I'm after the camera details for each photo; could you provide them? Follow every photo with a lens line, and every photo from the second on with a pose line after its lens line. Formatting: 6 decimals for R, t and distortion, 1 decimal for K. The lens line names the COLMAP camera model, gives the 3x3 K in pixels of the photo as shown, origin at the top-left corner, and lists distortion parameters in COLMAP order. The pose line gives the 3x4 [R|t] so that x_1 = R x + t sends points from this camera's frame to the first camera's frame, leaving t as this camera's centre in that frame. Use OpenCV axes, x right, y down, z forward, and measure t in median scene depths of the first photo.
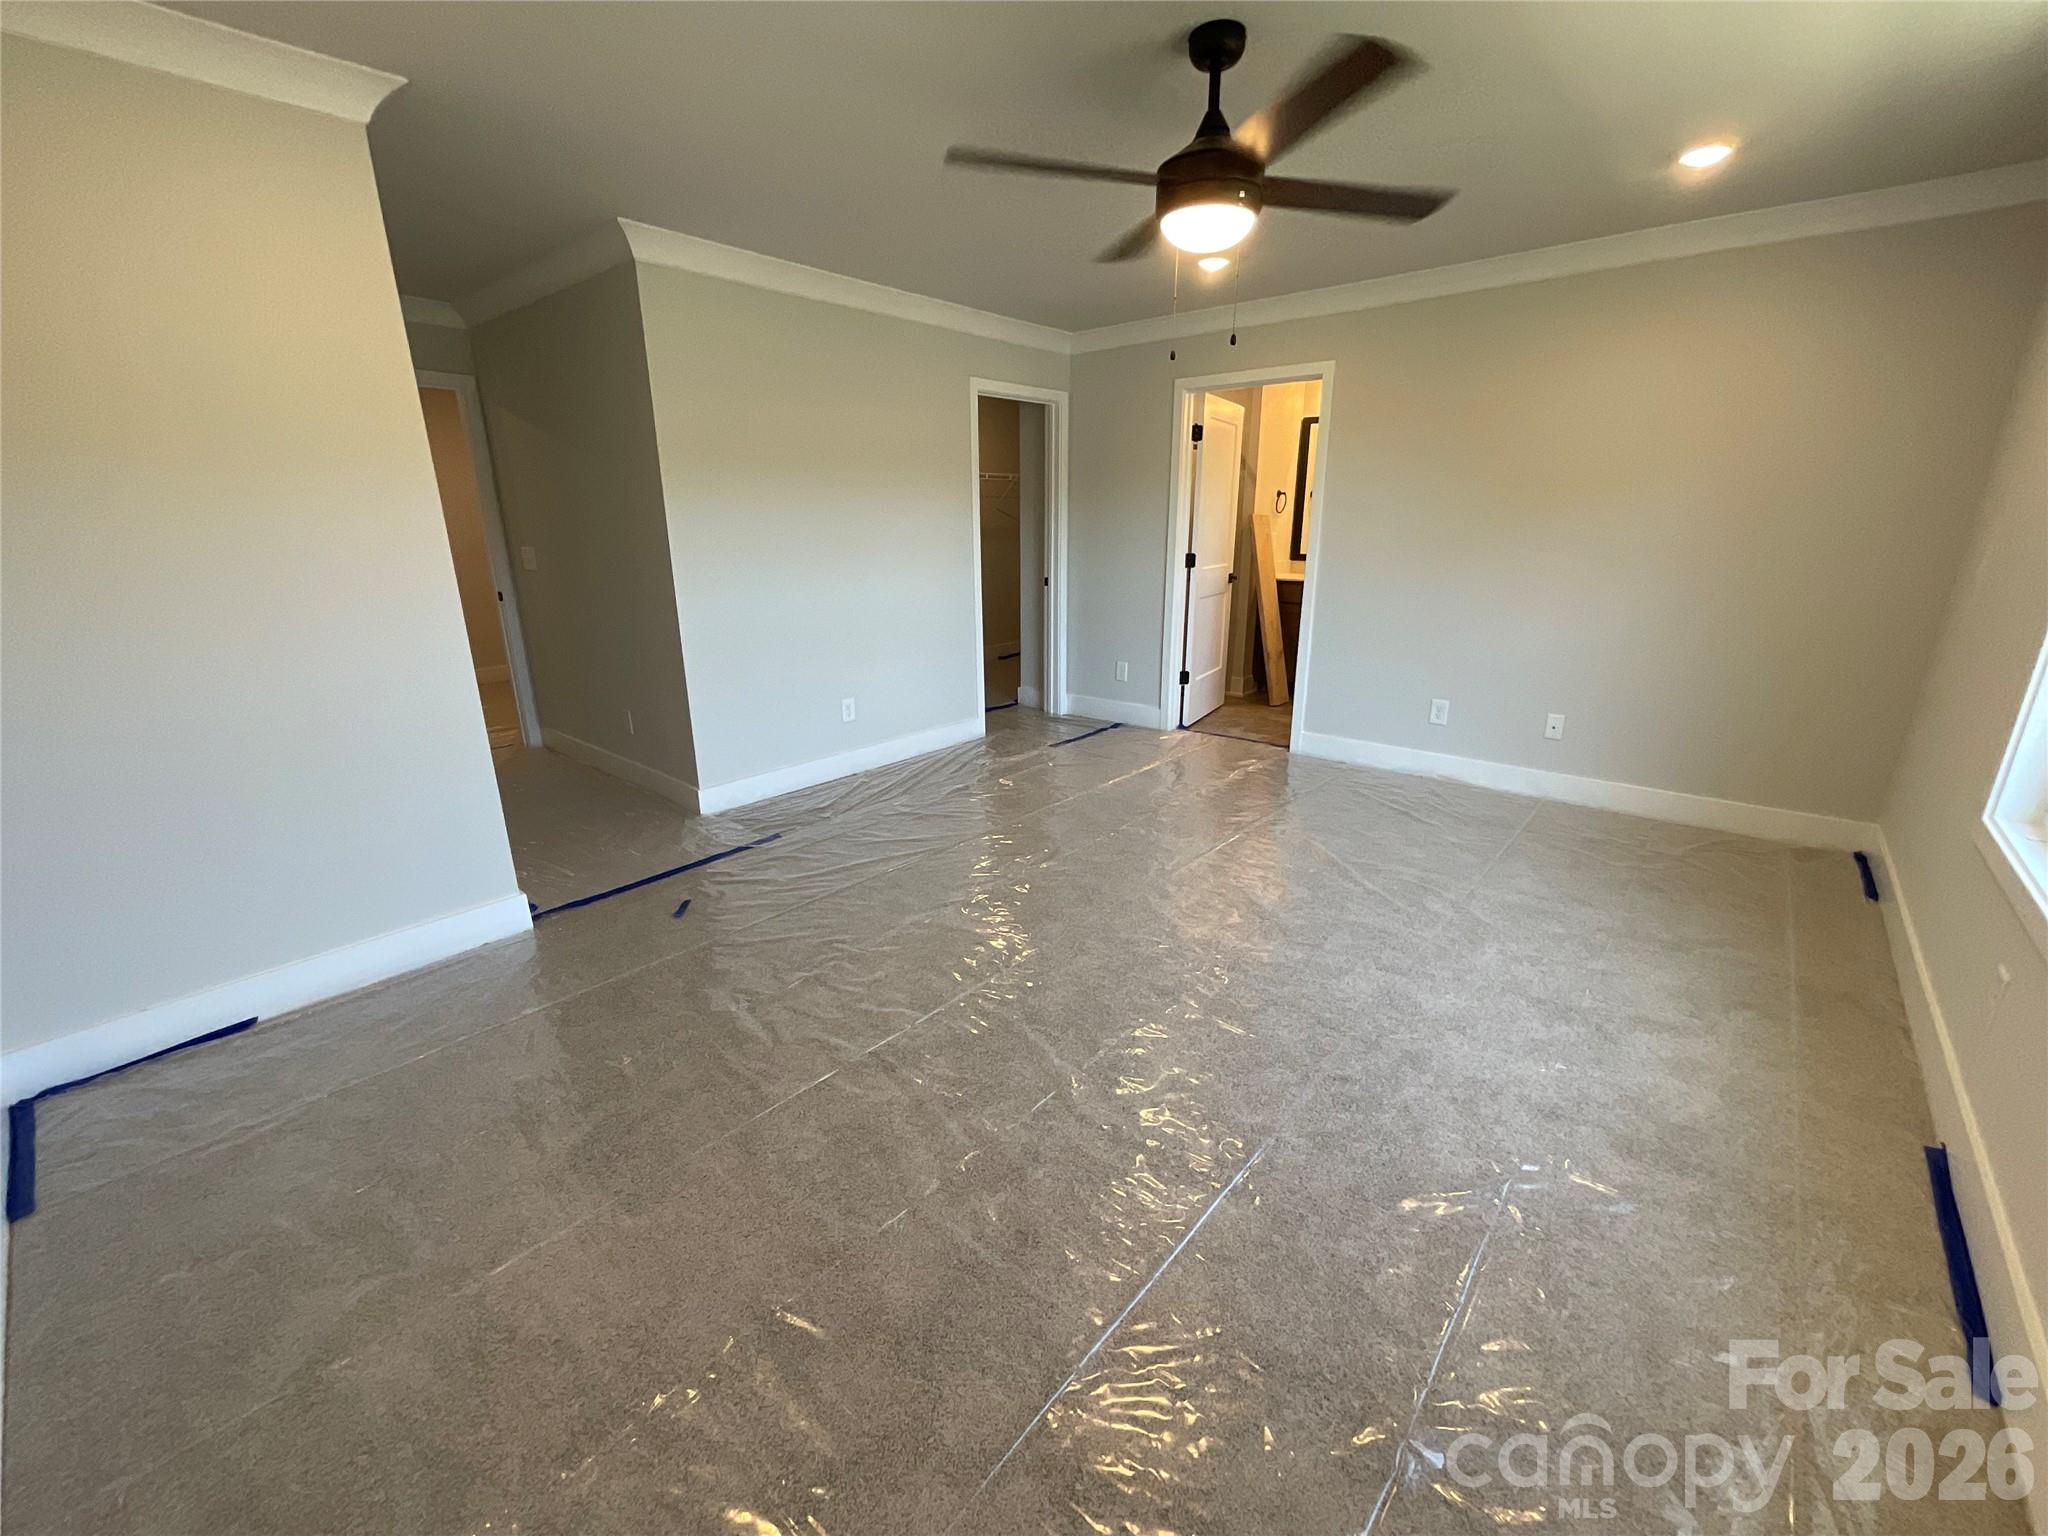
lens RADIAL K [[825.9, 0, 1024.0], [0, 825.9, 768.0], [0, 0, 1]] dist [0.000030, -0.000015]
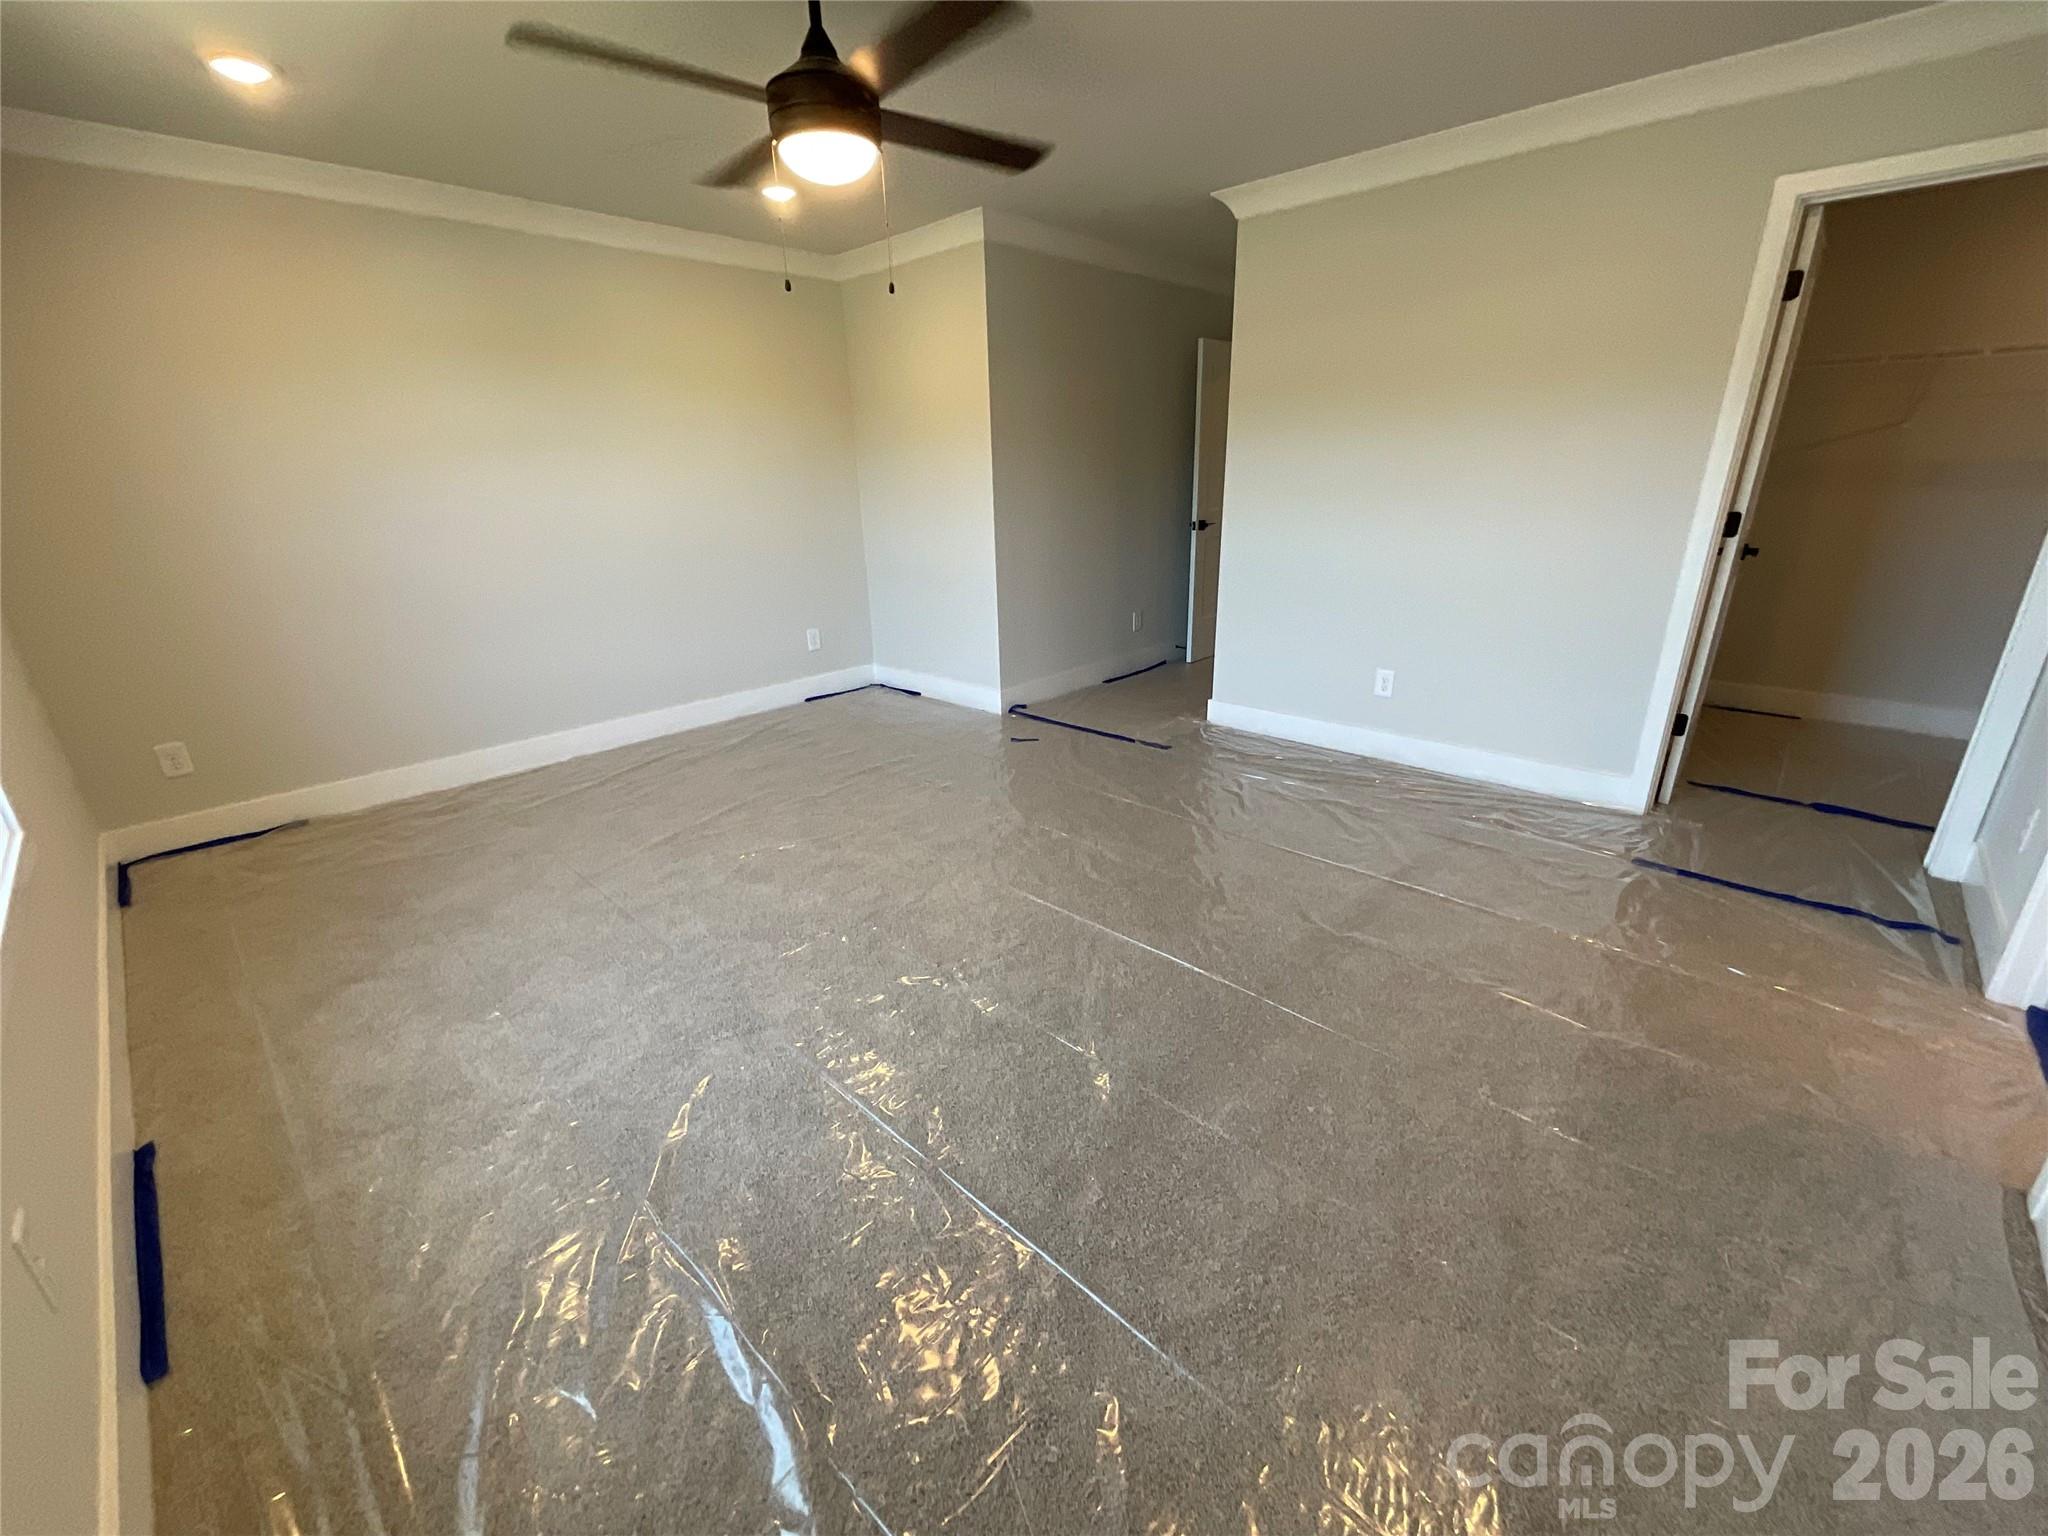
lens RADIAL K [[825.9, 0, 1024.0], [0, 825.9, 768.0], [0, 0, 1]] dist [0.000030, -0.000015]
pose [[-0.041517, 0.352466, -0.934903, 0.693075], [-0.264662, 0.898405, 0.350459, -0.212302], [0.963447, 0.261983, 0.055985, 0.691521]]
